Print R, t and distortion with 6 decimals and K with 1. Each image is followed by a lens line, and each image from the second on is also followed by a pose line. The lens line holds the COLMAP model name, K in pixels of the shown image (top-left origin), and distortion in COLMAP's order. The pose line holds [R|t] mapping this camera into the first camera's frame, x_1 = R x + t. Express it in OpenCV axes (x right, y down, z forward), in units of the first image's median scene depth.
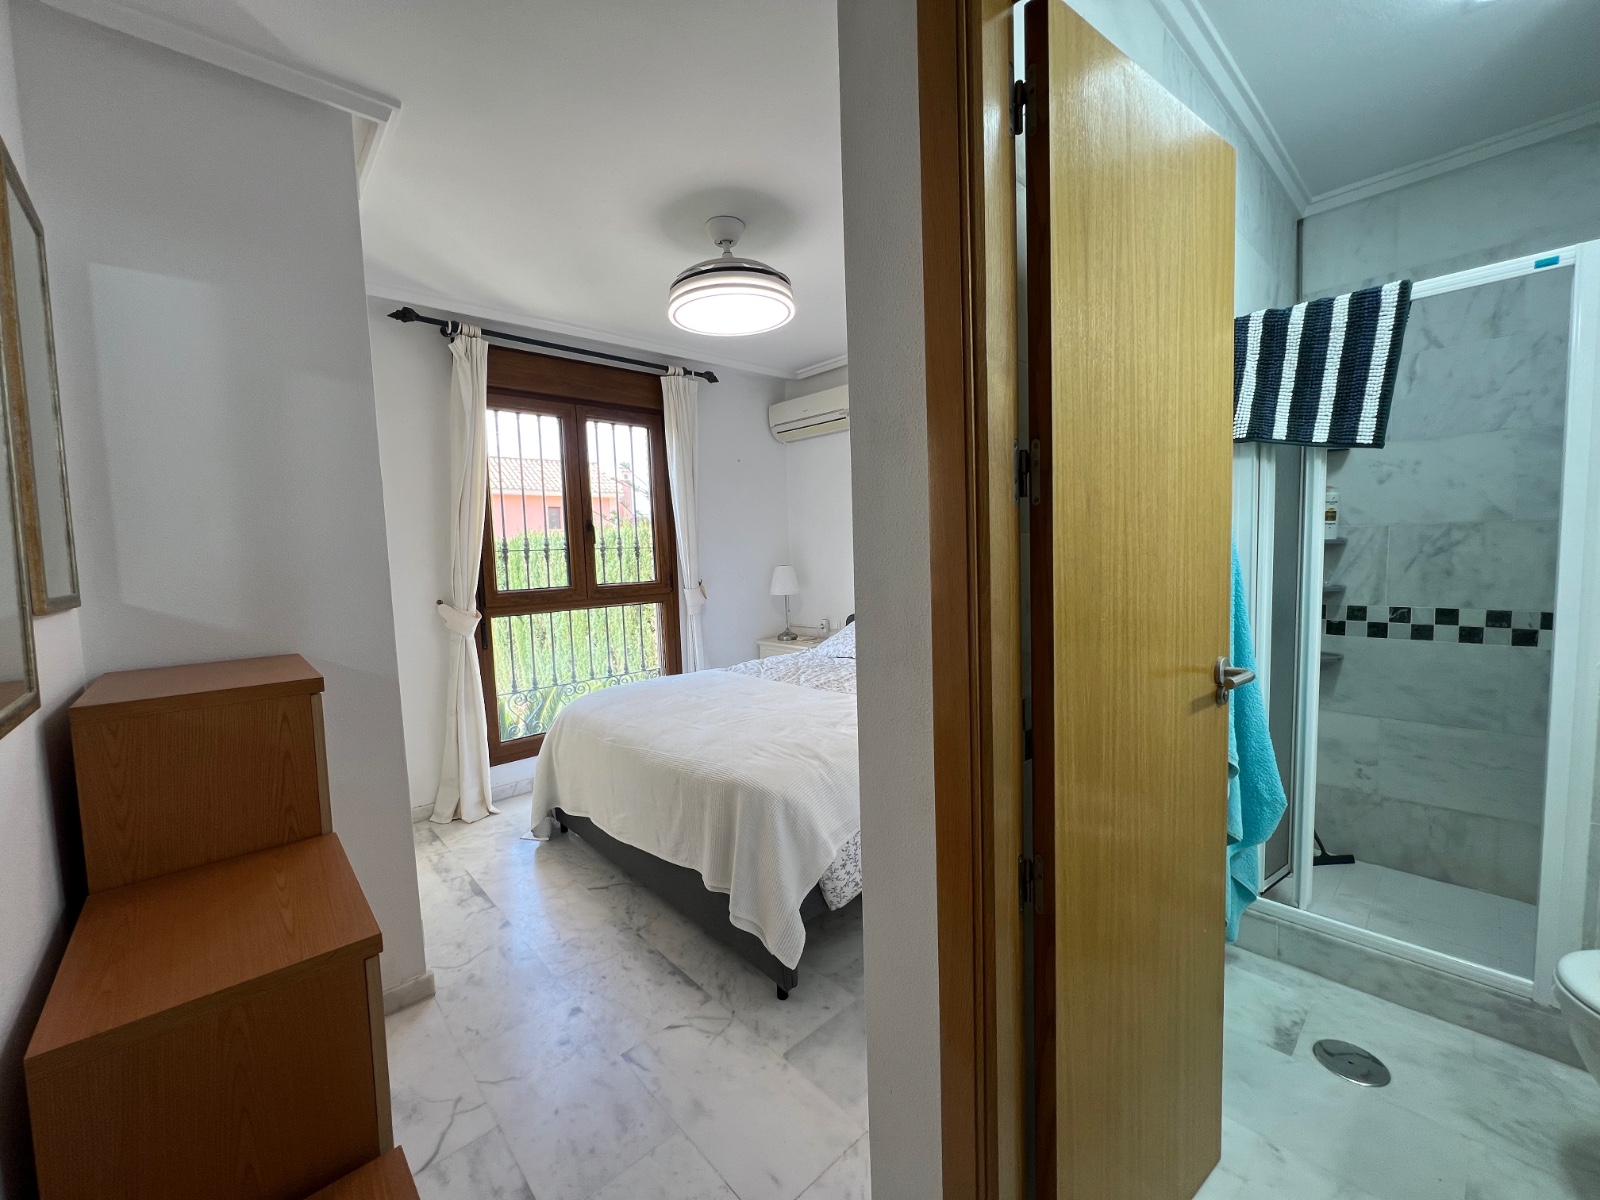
lens RADIAL K [[638.5, 0, 801.4], [0, 638.5, 597.0], [0, 0, 1]] dist [-0.002947, 0.000509]
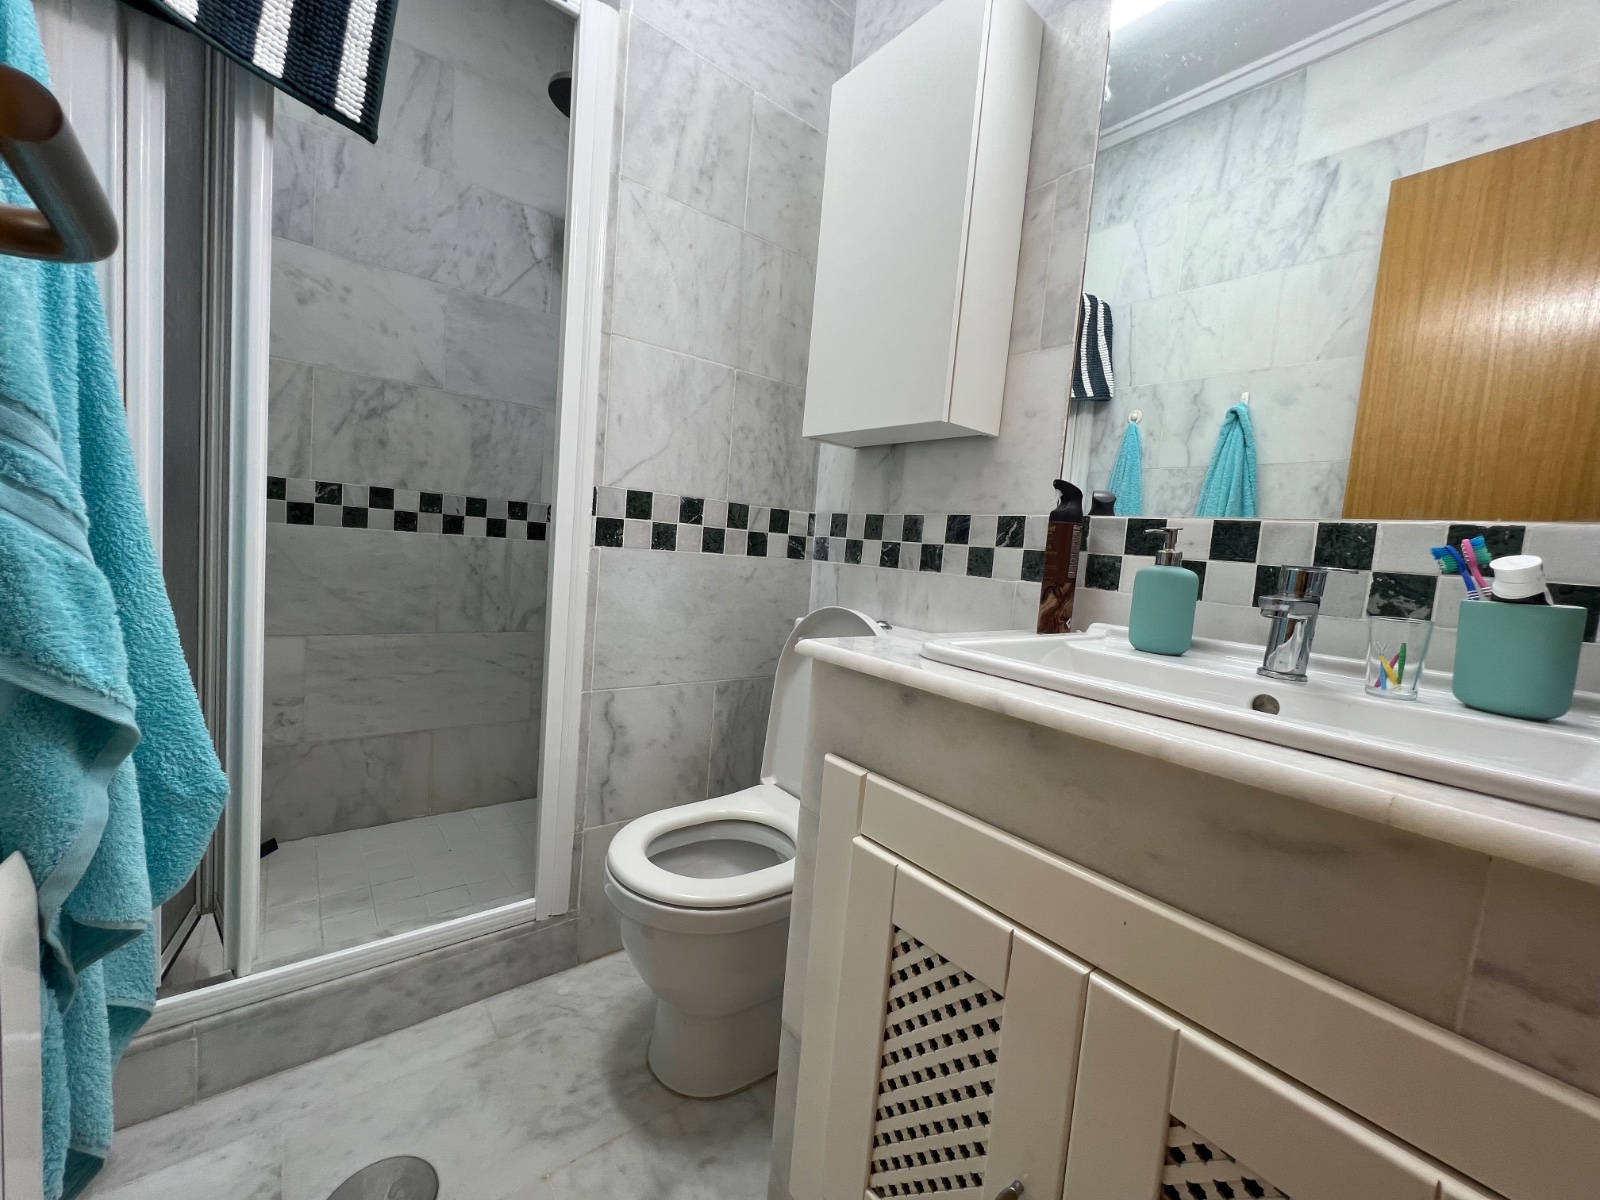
lens RADIAL K [[638.5, 0, 793.9], [0, 638.5, 596.6], [0, 0, 1]] dist [-0.002947, 0.000509]
pose [[0.082497, -0.038822, 0.995835, 0.257259], [-0.003984, 0.999220, 0.039284, 0.124848], [-0.996583, -0.007209, 0.082278, 0.425847]]
